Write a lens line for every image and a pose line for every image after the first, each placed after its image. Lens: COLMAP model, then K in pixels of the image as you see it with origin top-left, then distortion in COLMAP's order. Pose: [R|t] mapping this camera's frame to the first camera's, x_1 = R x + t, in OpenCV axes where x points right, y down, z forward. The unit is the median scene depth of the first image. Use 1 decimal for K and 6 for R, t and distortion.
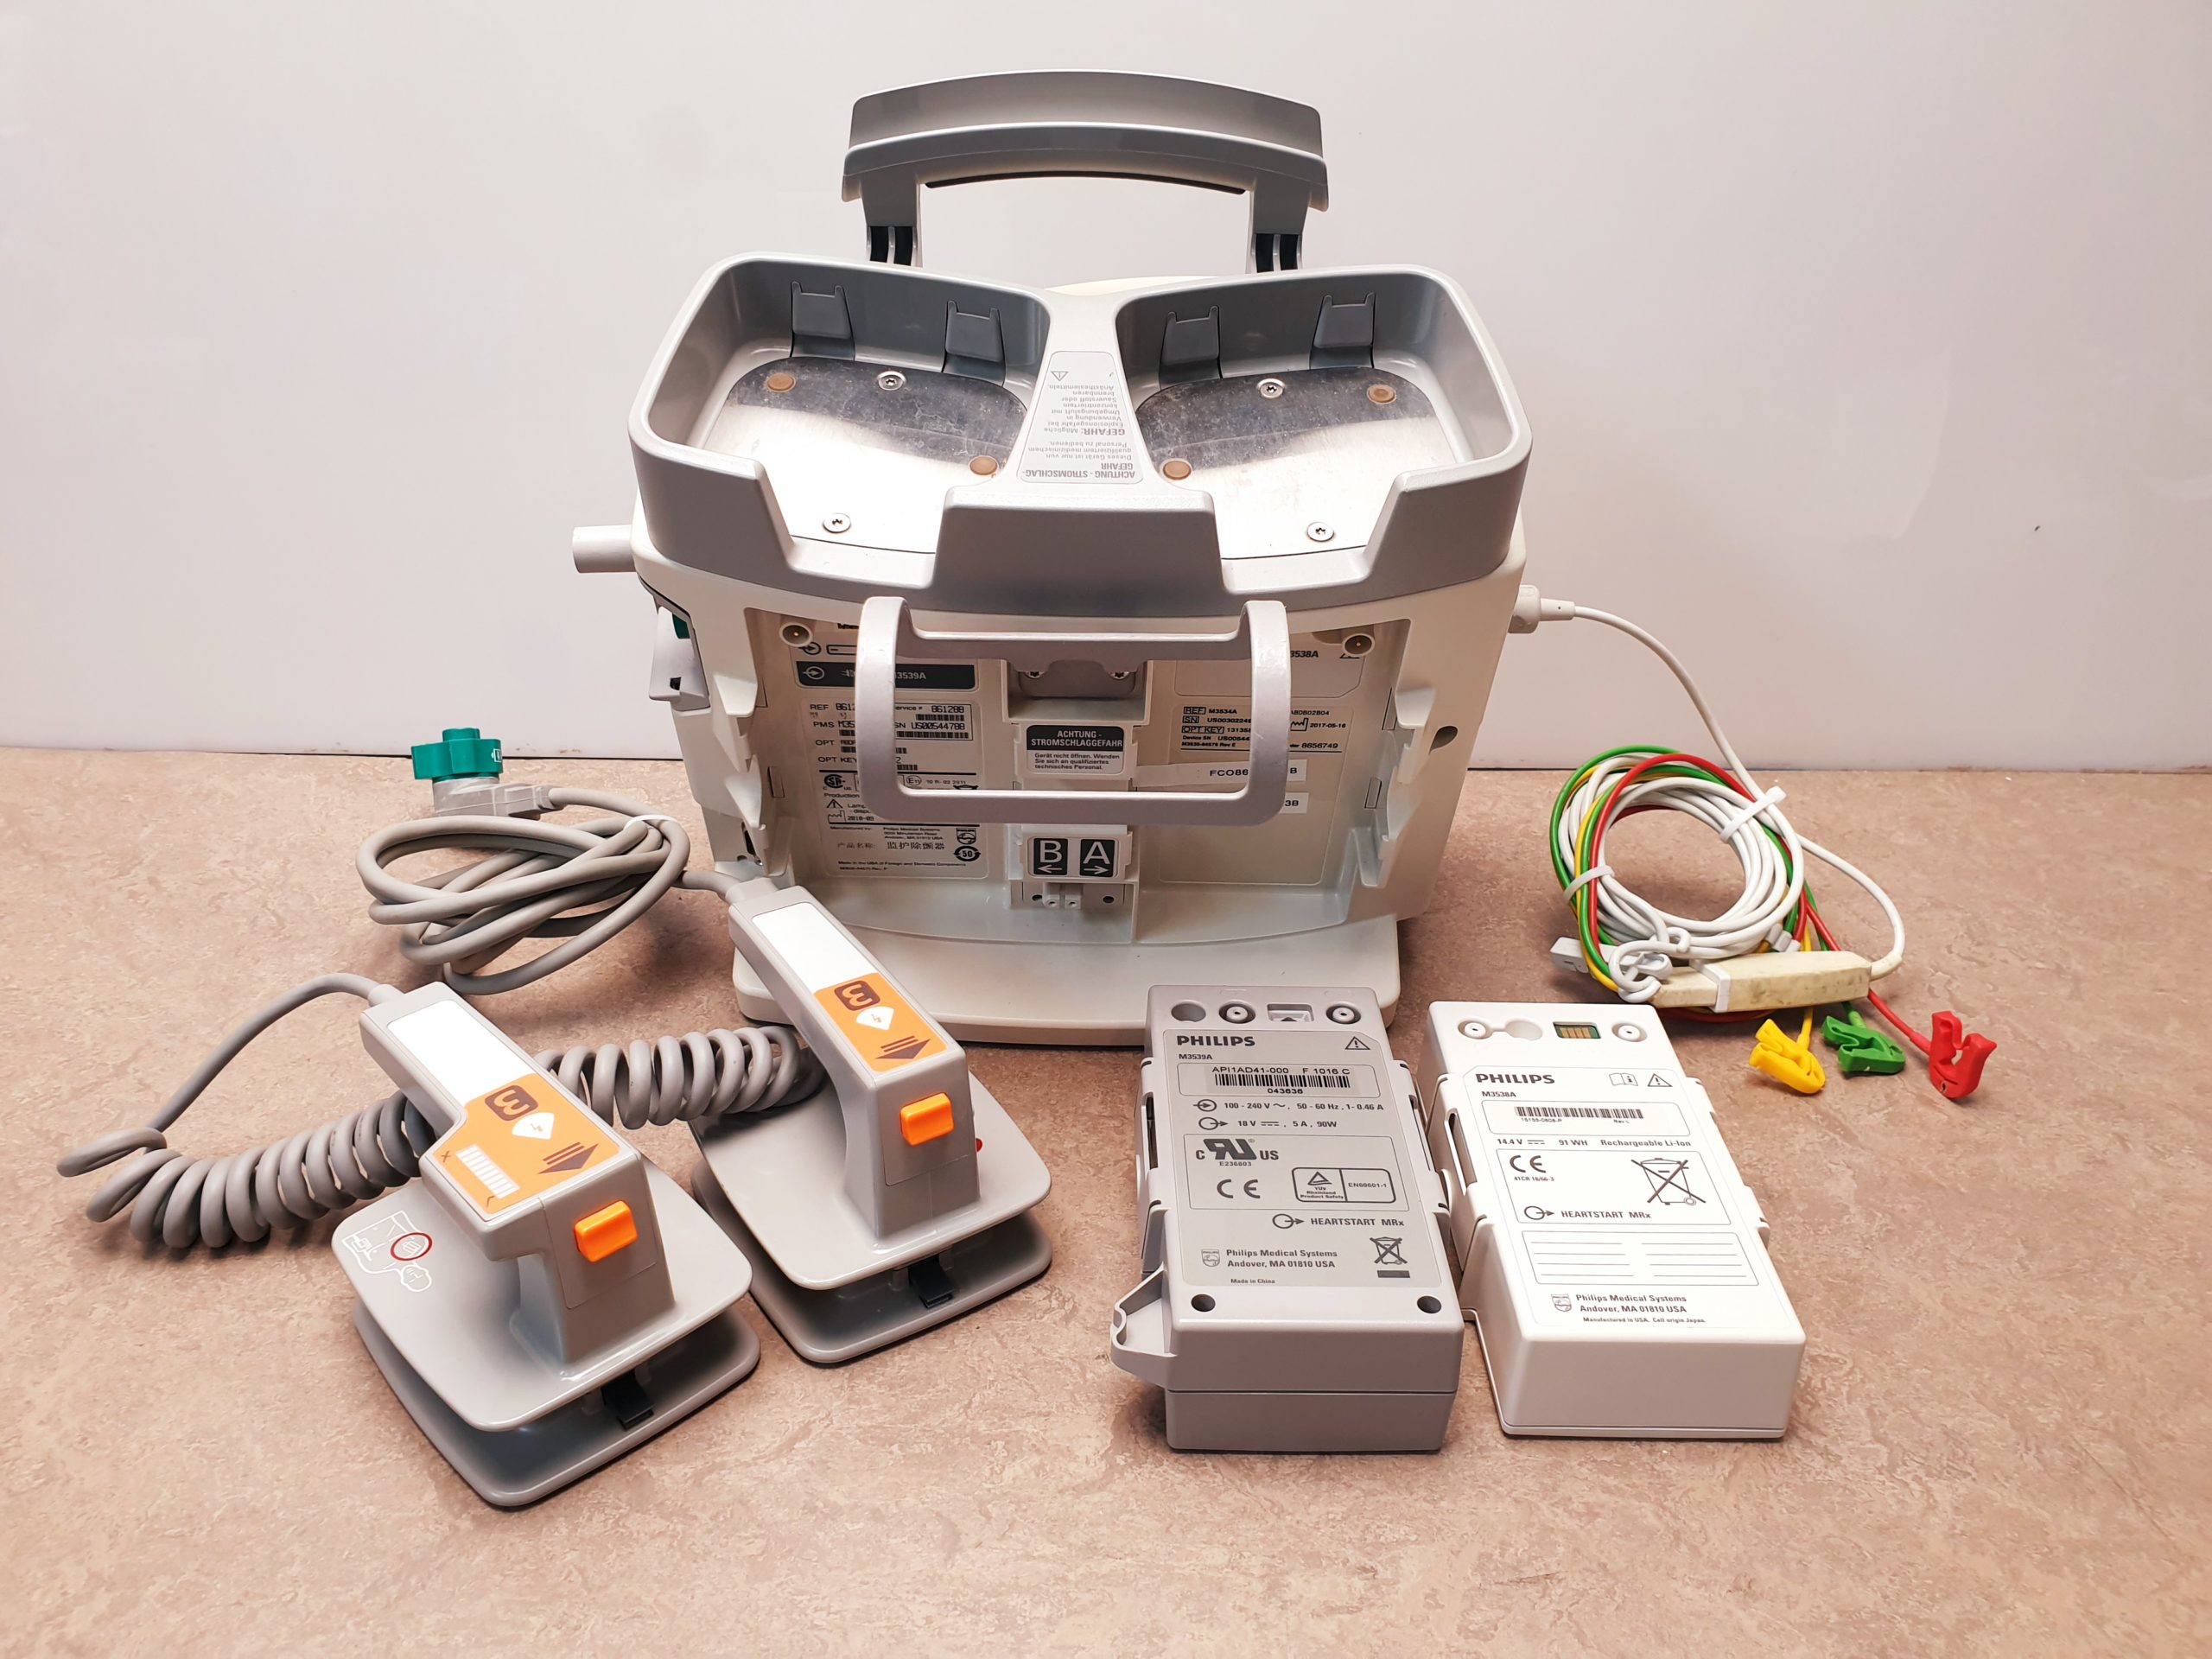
lens RADIAL K [[1759.2, 0, 1108.5], [0, 1759.2, 794.0], [0, 0, 1]] dist [-0.057273, 0.102270]
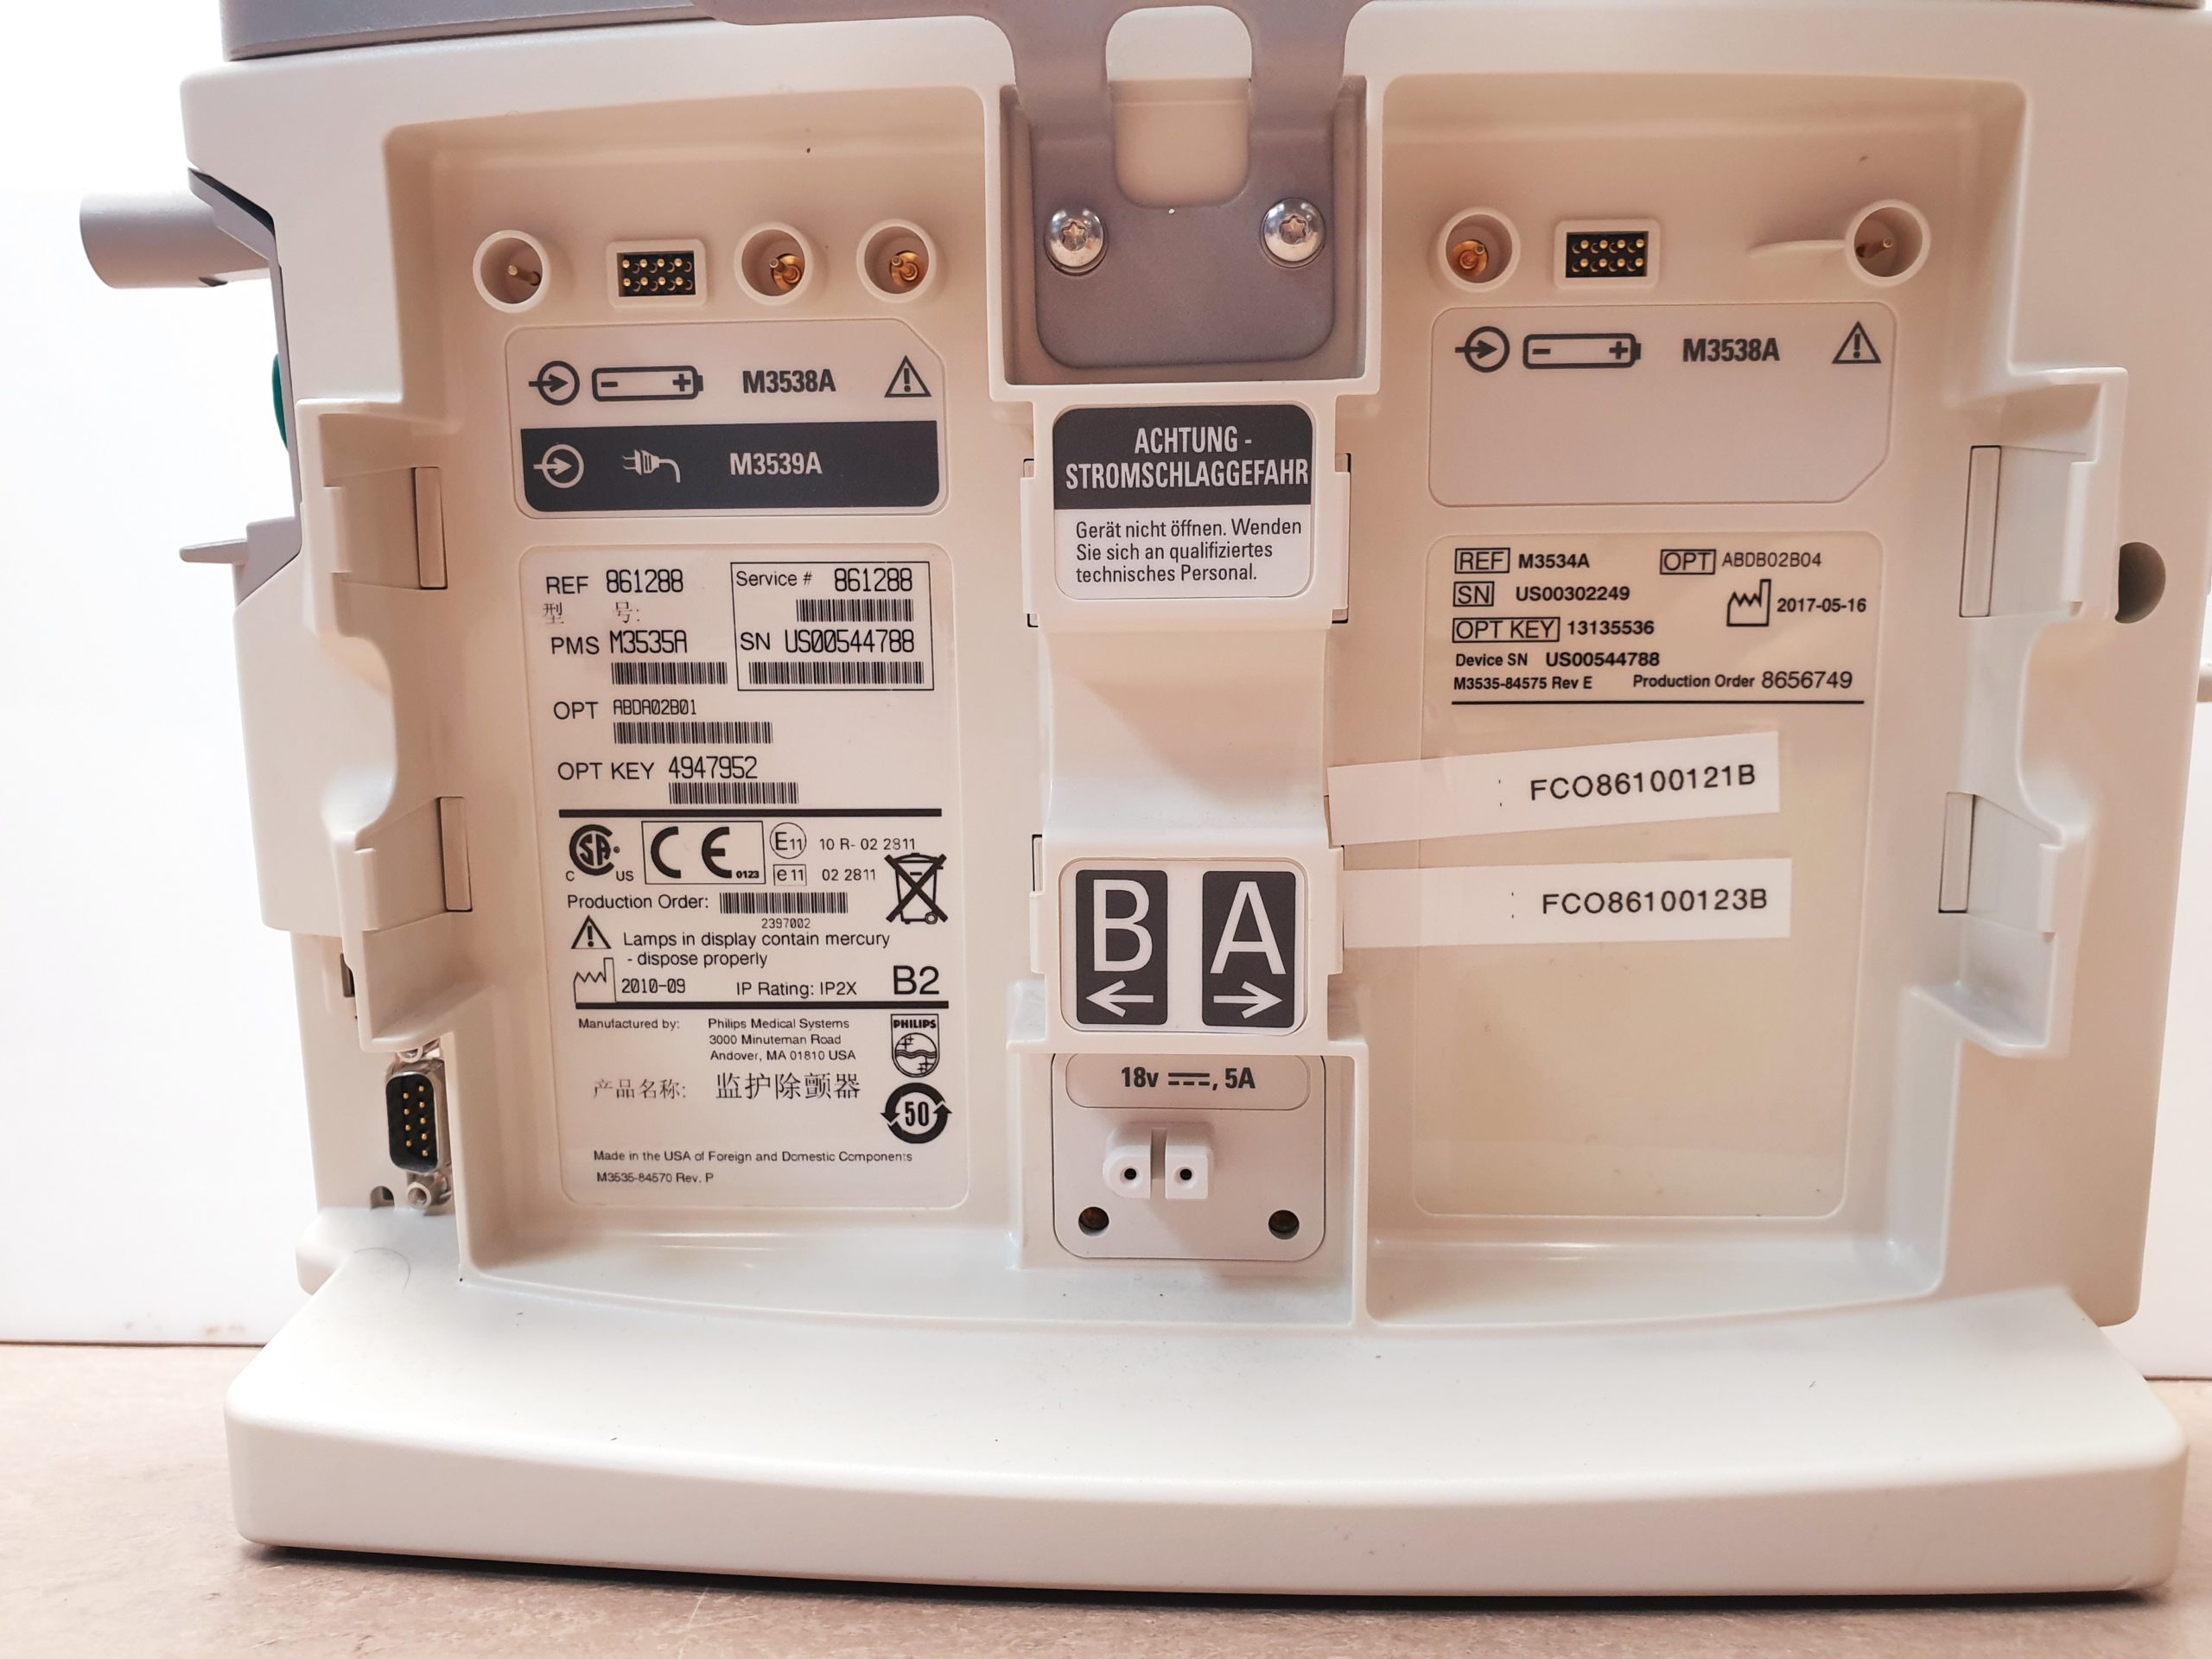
lens RADIAL K [[1780.2, 0, 1135.9], [0, 1780.2, 830.7], [0, 0, 1]] dist [-0.048672, 0.062788]
pose [[0.998273, -0.026092, -0.052627, -0.009930], [-0.013681, 0.768008, -0.640294, 0.253082], [0.057125, 0.639909, 0.766325, 0.702193]]
